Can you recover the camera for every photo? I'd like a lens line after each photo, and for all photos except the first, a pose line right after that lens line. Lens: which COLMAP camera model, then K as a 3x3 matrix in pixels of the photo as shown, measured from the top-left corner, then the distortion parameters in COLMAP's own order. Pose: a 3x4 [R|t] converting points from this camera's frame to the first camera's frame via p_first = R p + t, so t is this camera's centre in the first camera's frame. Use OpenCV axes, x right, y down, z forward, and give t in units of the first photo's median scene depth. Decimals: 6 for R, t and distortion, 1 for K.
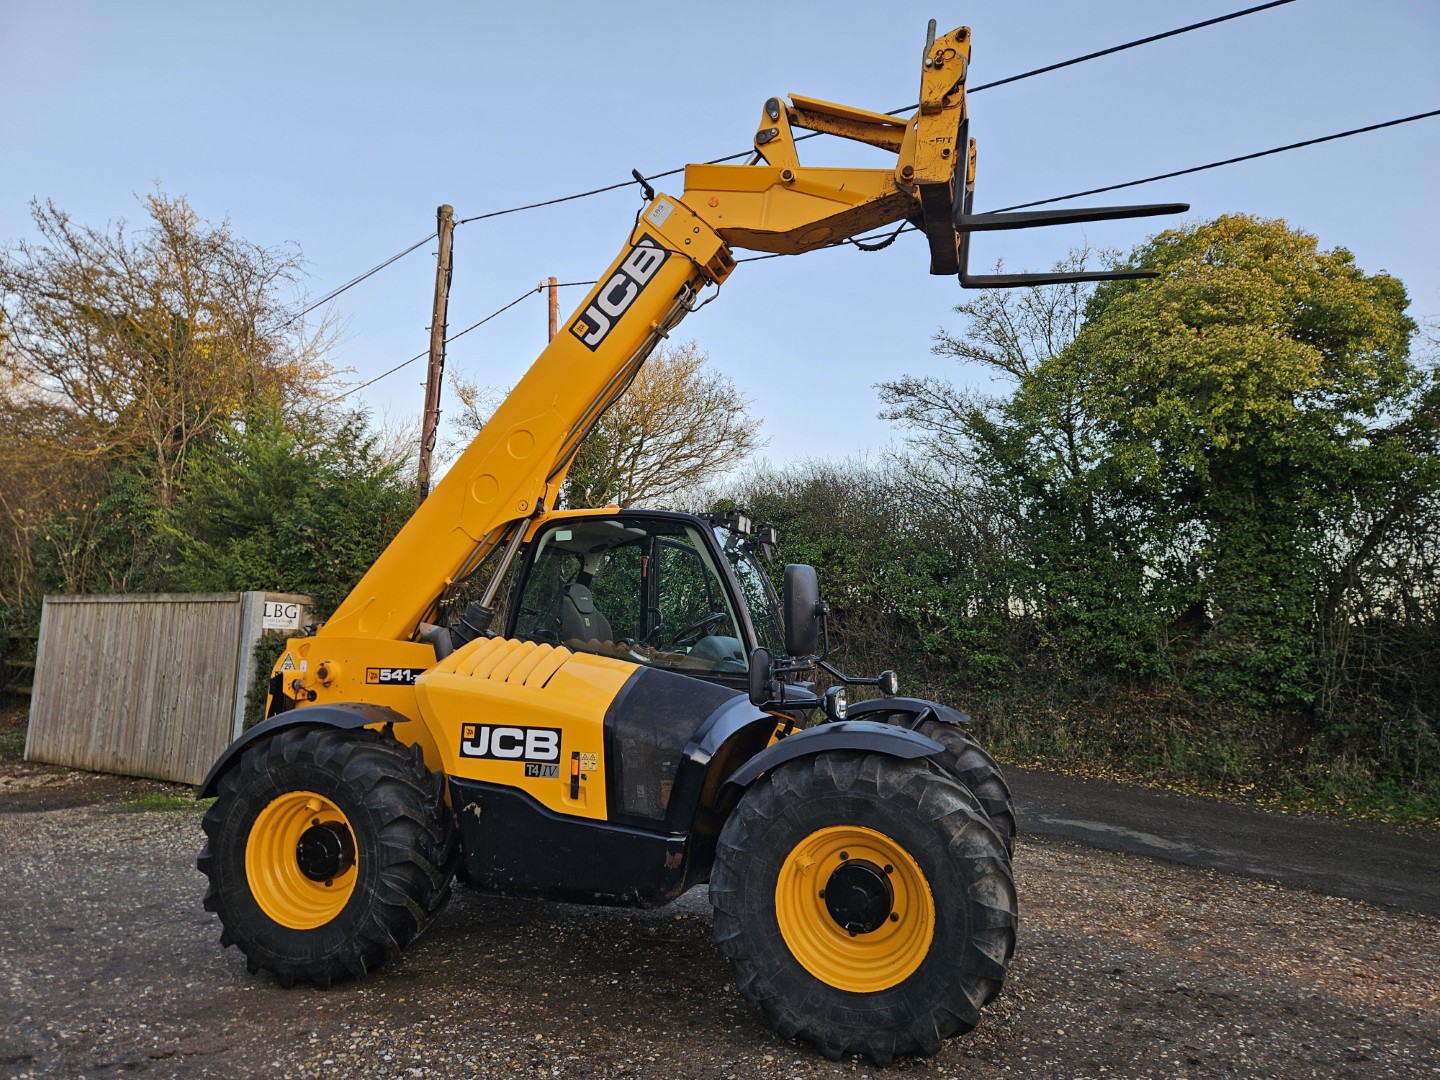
lens RADIAL K [[954.9, 0, 703.8], [0, 954.9, 551.1], [0, 0, 1]] dist [0.035501, -0.004874]
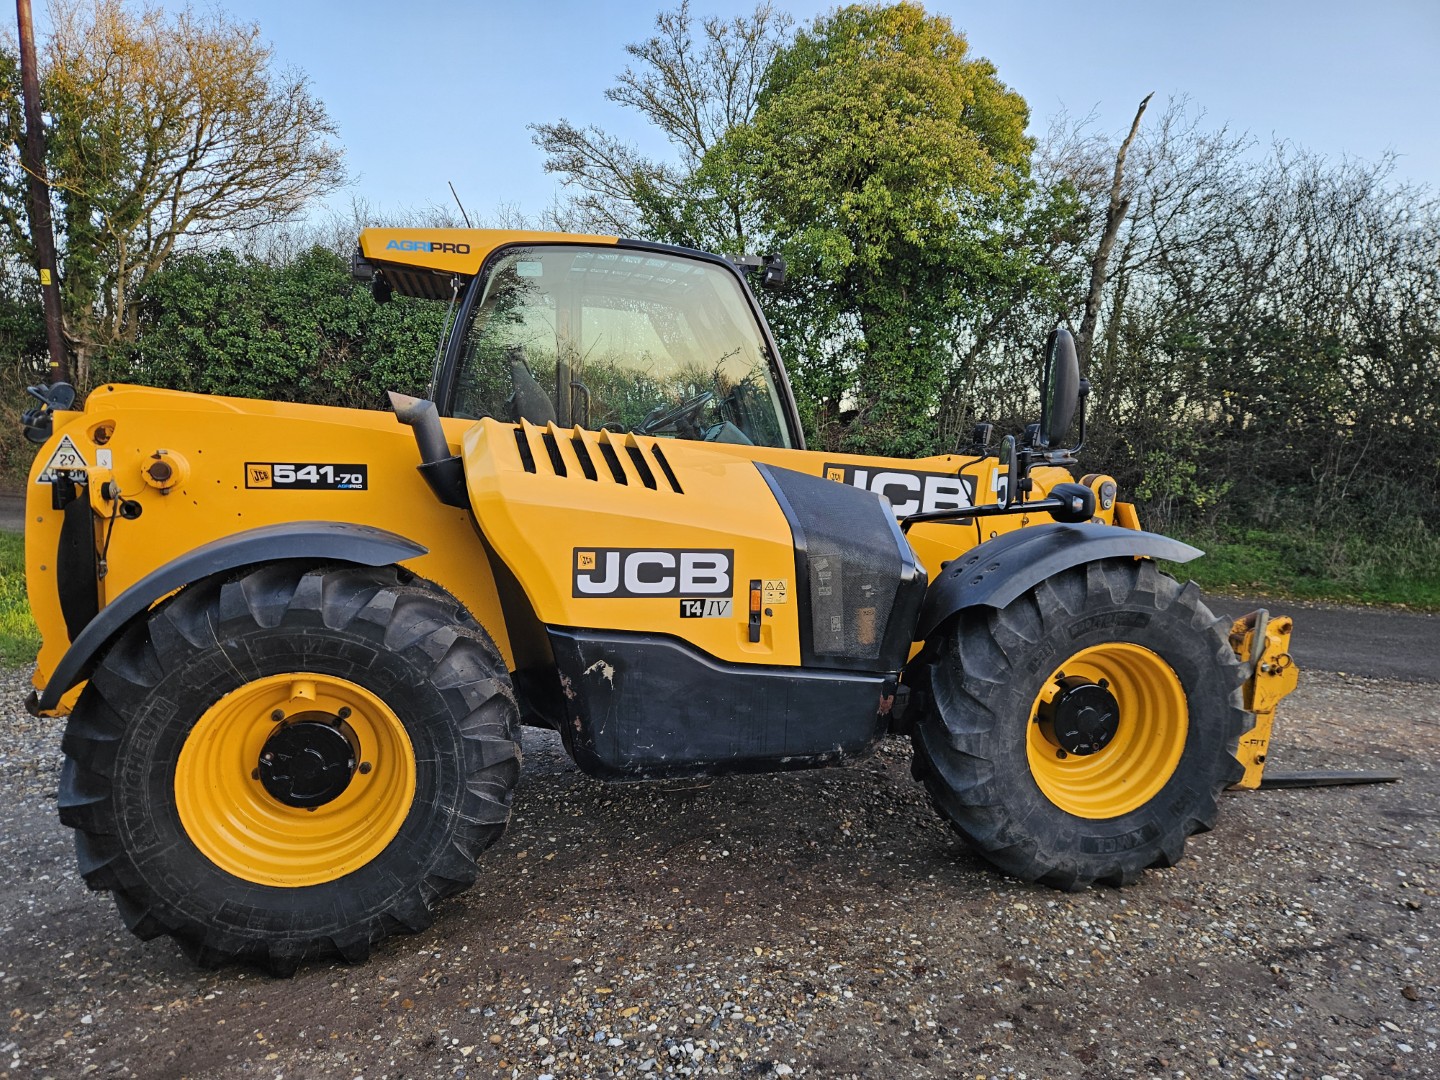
lens RADIAL K [[954.9, 0, 703.8], [0, 954.9, 551.1], [0, 0, 1]] dist [0.035501, -0.004874]
pose [[0.865273, -0.056240, 0.498137, -0.508981], [-0.057093, 0.976166, 0.209381, 0.038597], [-0.498040, -0.209612, 0.841439, 0.403810]]
